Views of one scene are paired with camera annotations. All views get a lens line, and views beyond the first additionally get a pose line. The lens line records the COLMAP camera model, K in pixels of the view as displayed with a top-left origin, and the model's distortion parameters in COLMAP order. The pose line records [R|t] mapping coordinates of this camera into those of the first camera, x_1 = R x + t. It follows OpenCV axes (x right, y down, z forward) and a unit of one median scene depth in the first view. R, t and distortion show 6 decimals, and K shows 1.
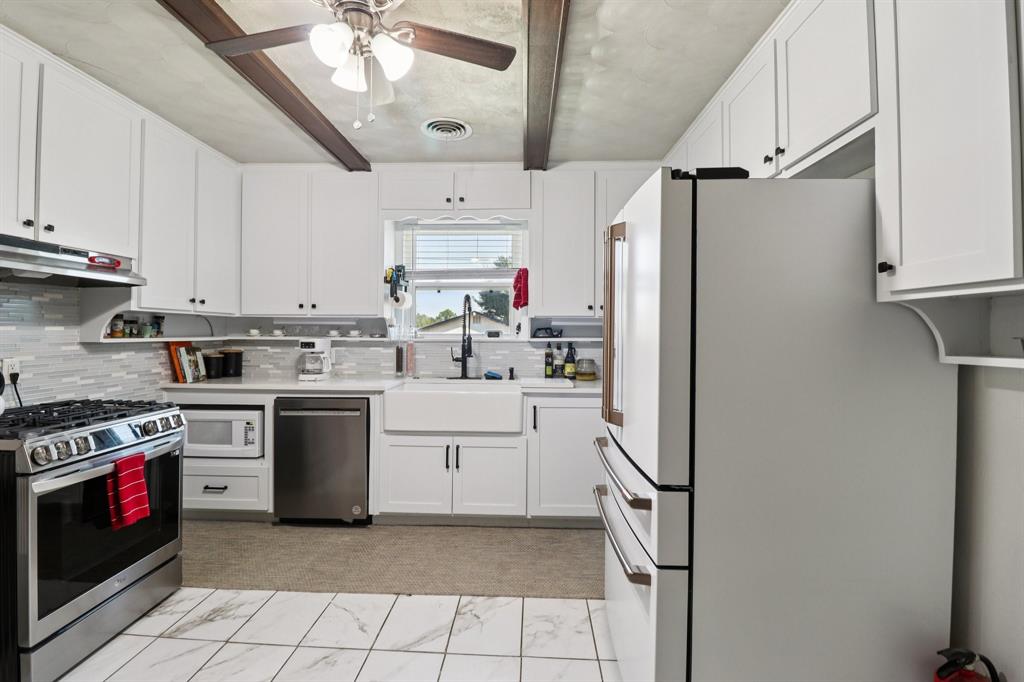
lens RADIAL K [[474.6, 0, 513.3], [0, 474.6, 324.8], [0, 0, 1]] dist [0.000550, 0.000250]
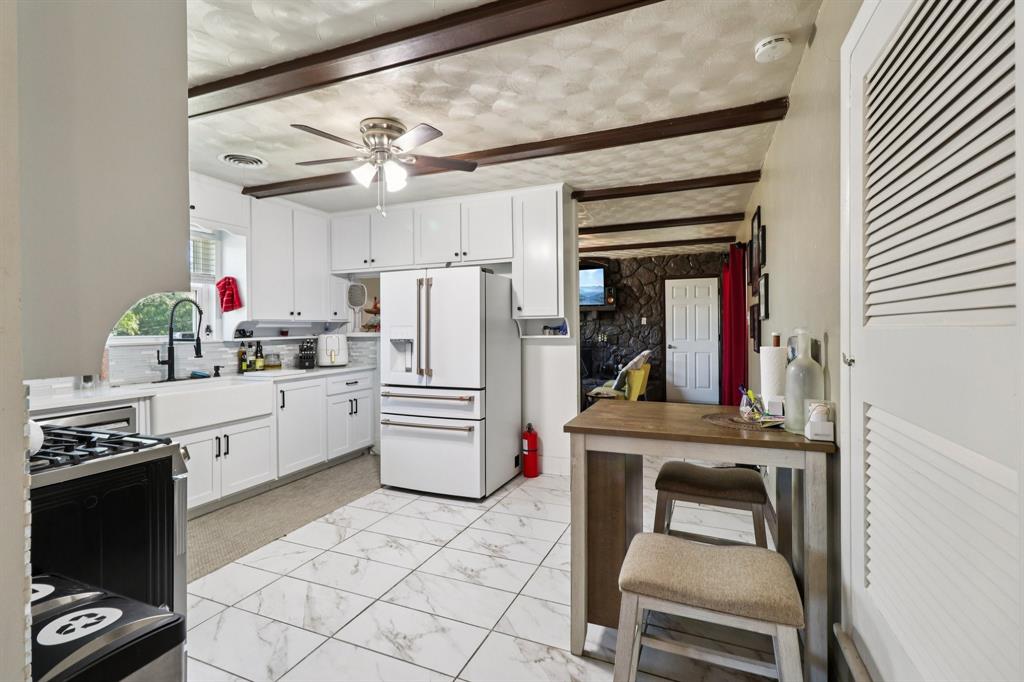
lens RADIAL K [[474.6, 0, 513.3], [0, 474.6, 324.8], [0, 0, 1]] dist [0.000550, 0.000250]
pose [[0.338684, -0.001204, 0.940899, -0.938675], [0.001328, 0.999999, 0.000802, -0.005674], [-0.940899, 0.000978, 0.338685, -0.020284]]
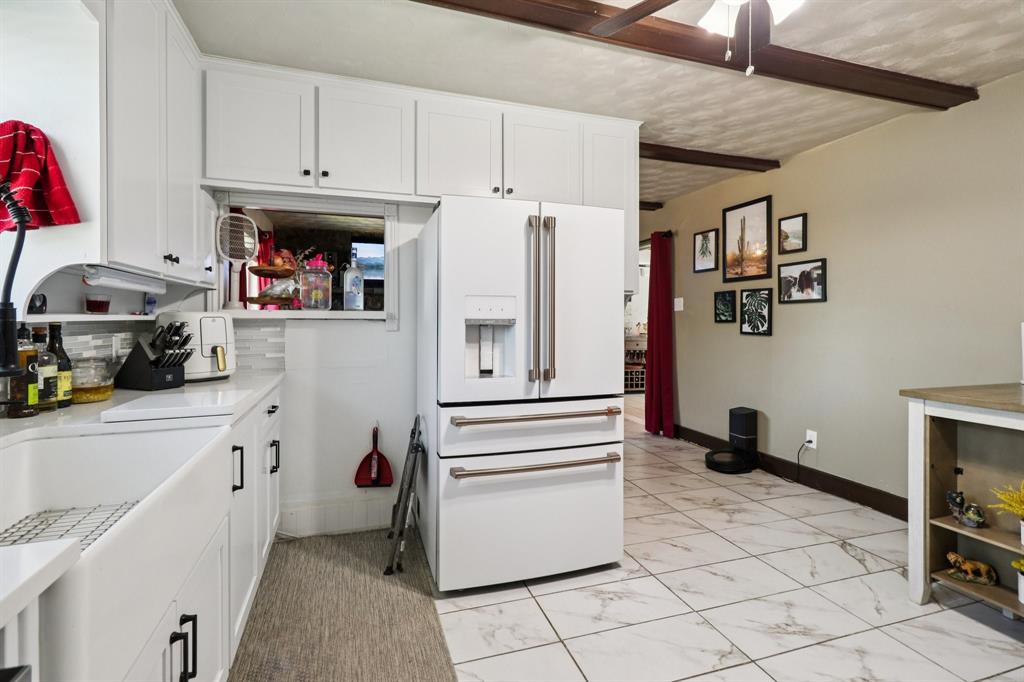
lens RADIAL K [[470.8, 0, 508.5], [0, 470.8, 317.0], [0, 0, 1]] dist [-0.000036, -0.000124]
pose [[-0.353653, -0.001126, 0.935376, -0.521829], [-0.011801, 0.999925, -0.003258, 0.031216], [-0.935302, -0.012191, -0.353640, 0.898470]]
